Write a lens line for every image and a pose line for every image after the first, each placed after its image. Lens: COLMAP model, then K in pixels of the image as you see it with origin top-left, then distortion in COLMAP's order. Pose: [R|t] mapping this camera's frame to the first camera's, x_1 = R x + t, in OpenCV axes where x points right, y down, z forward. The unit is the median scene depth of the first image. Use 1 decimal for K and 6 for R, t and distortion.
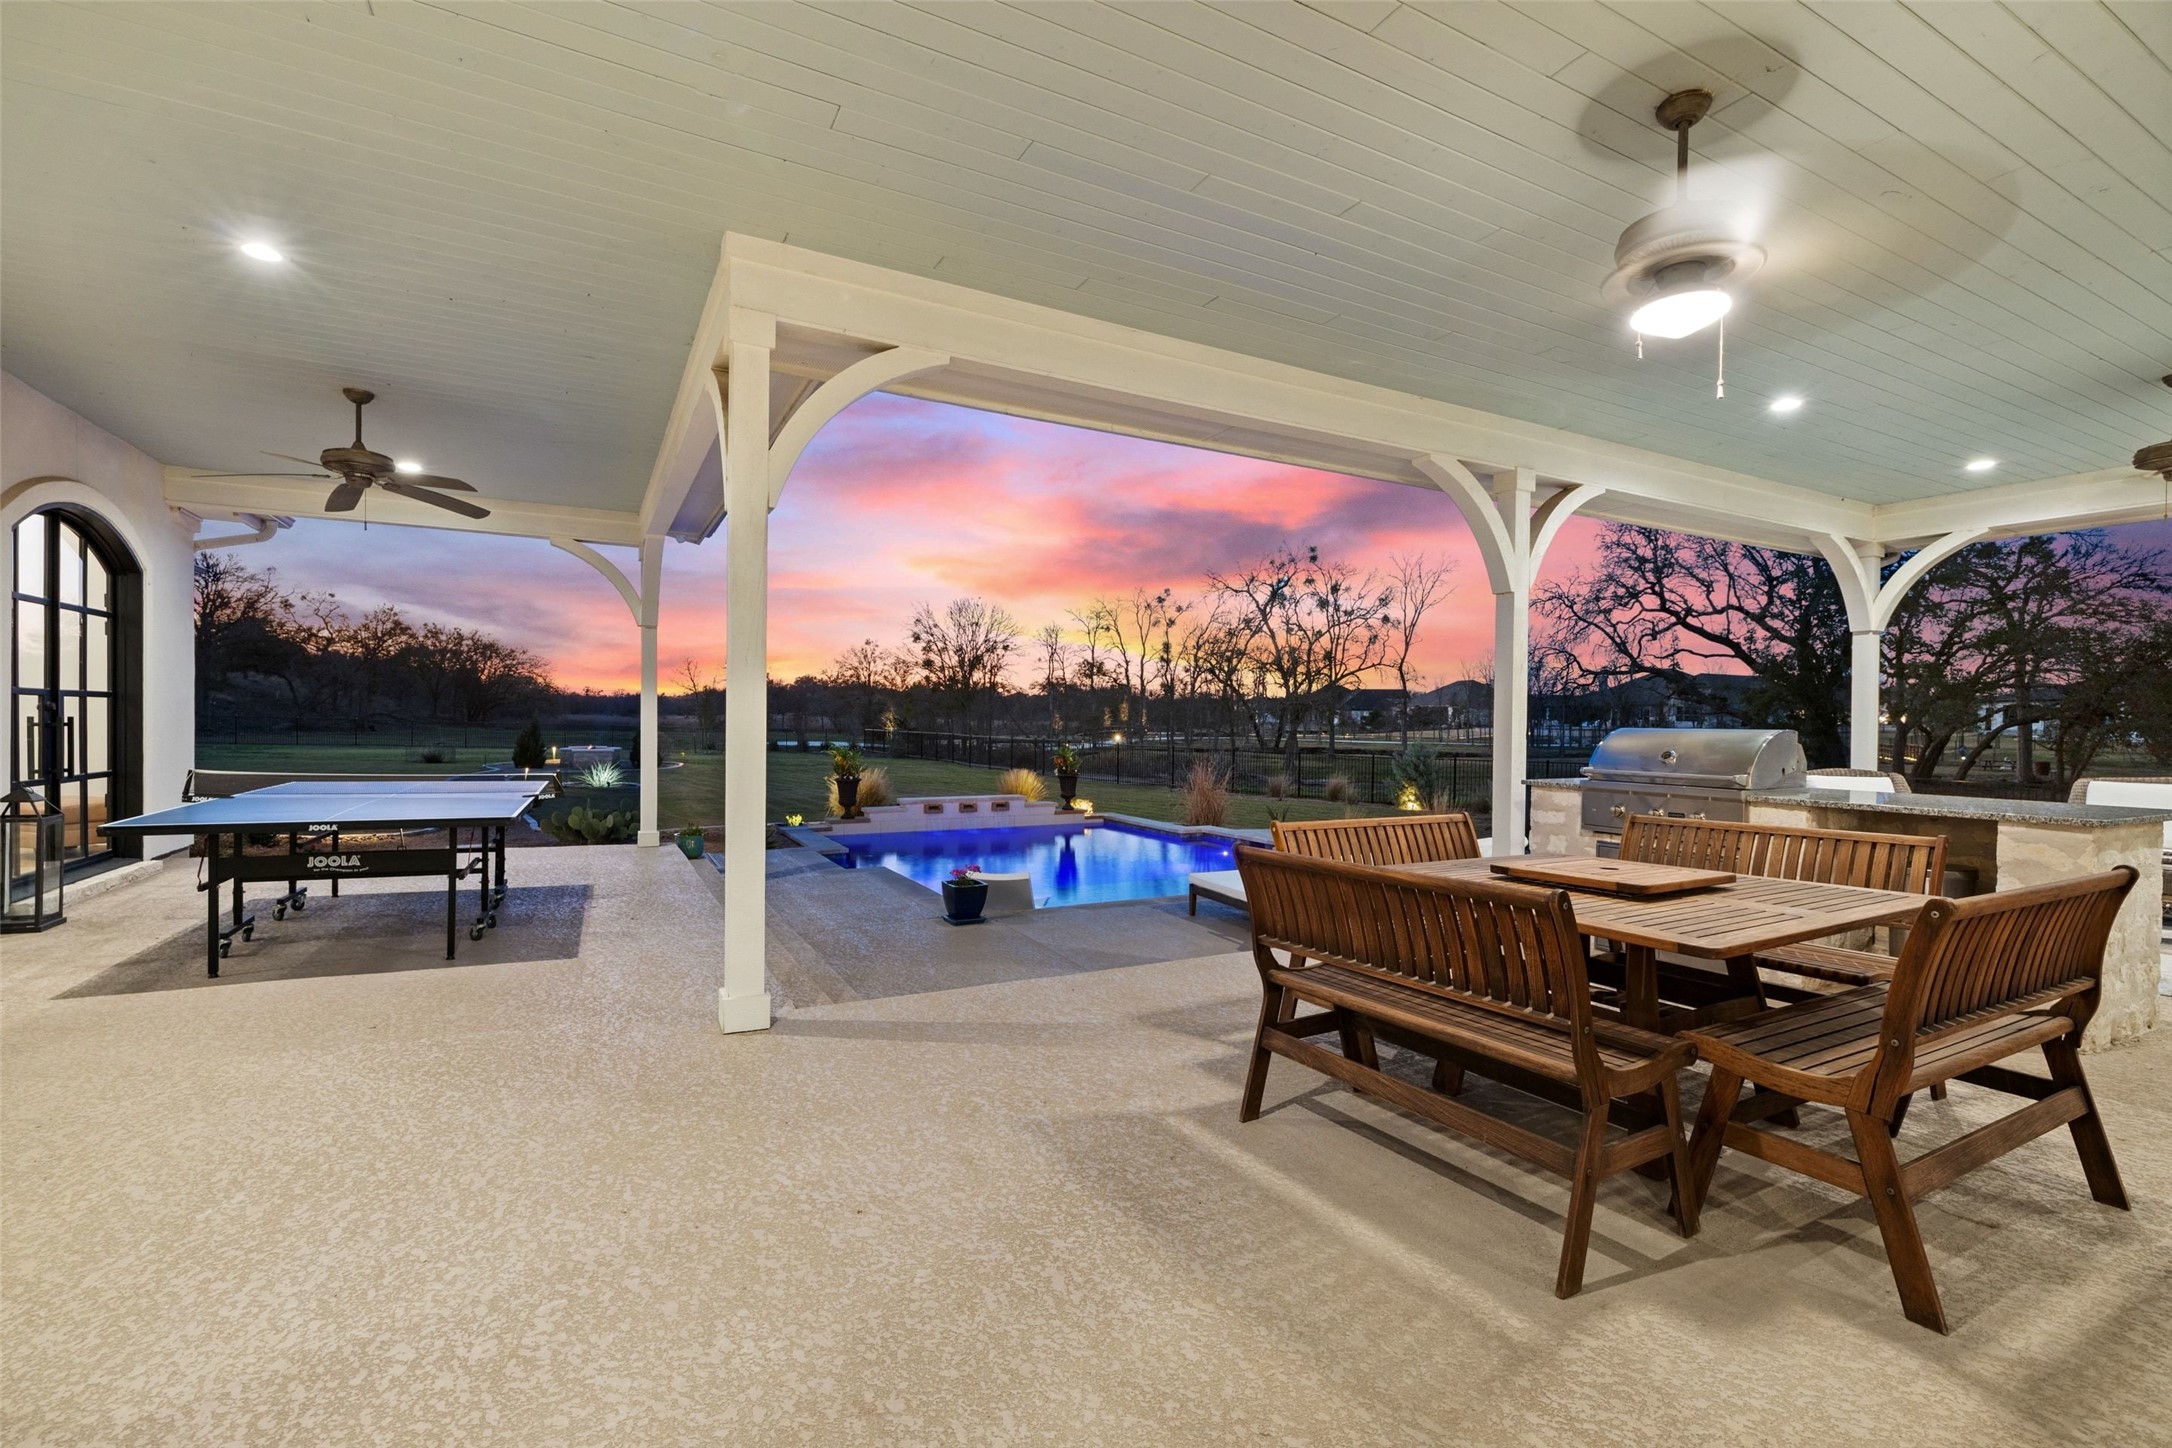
lens RADIAL K [[960.4, 0, 1095.8], [0, 960.4, 724.3], [0, 0, 1]] dist [0.000049, 0.001356]
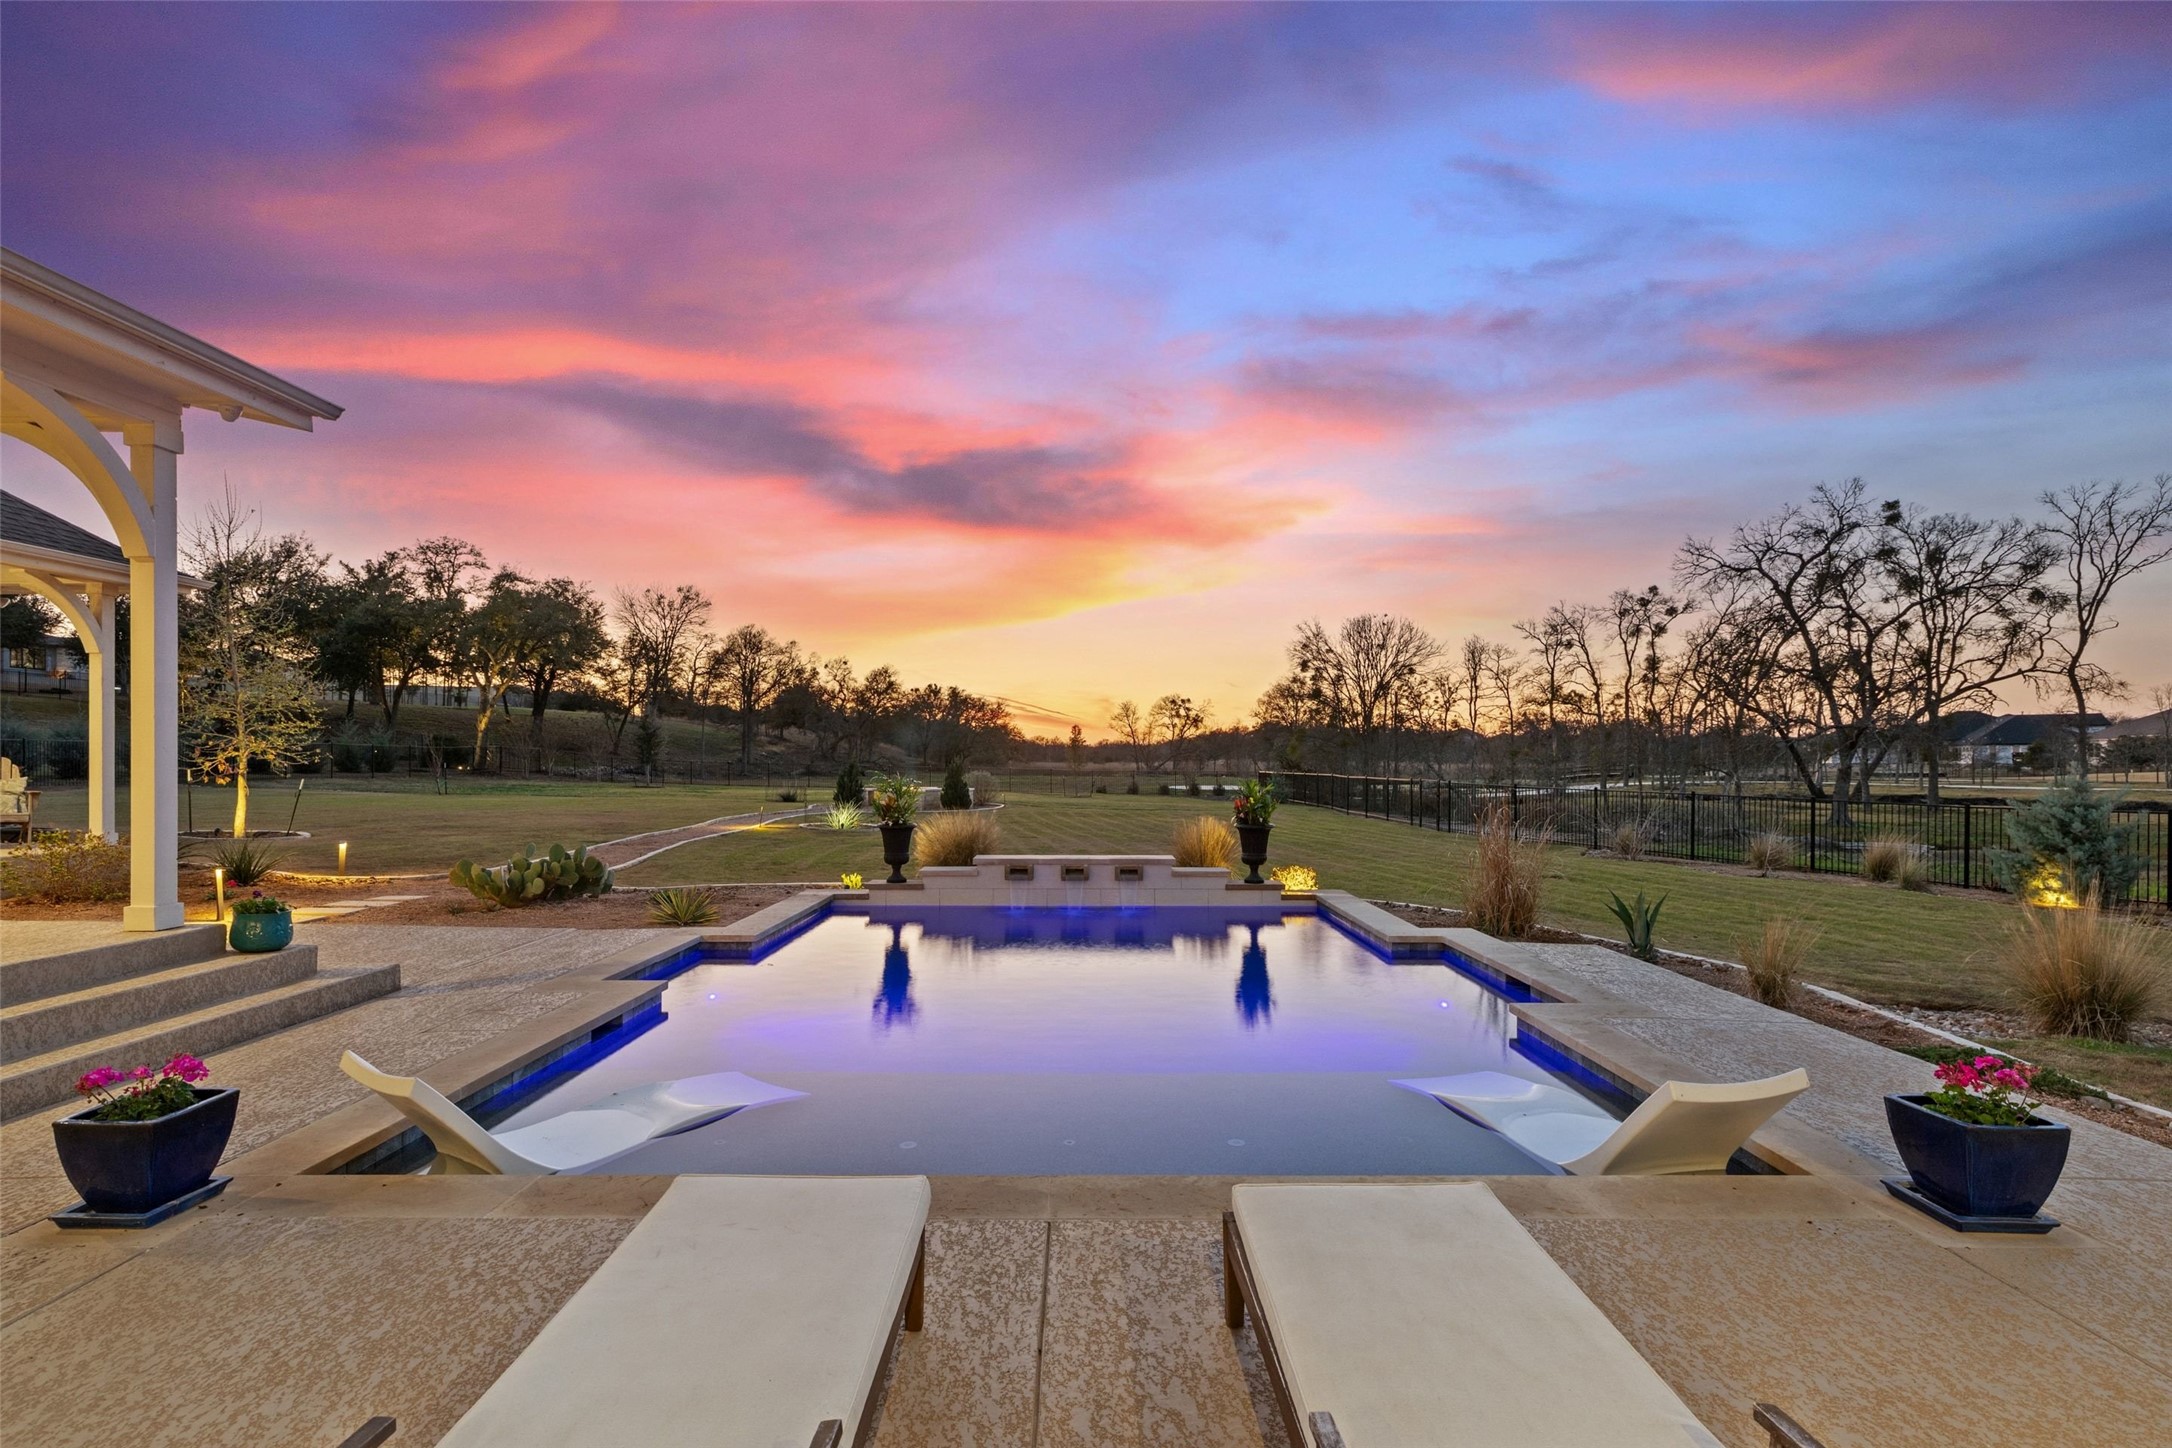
lens RADIAL K [[960.4, 0, 1094.0], [0, 960.4, 766.9], [0, 0, 1]] dist [0.000049, 0.001356]
pose [[0.877740, -0.007955, -0.479072, 0.053878], [0.005496, 0.999964, -0.006535, 0.005721], [0.479106, 0.003103, 0.877751, 0.128645]]
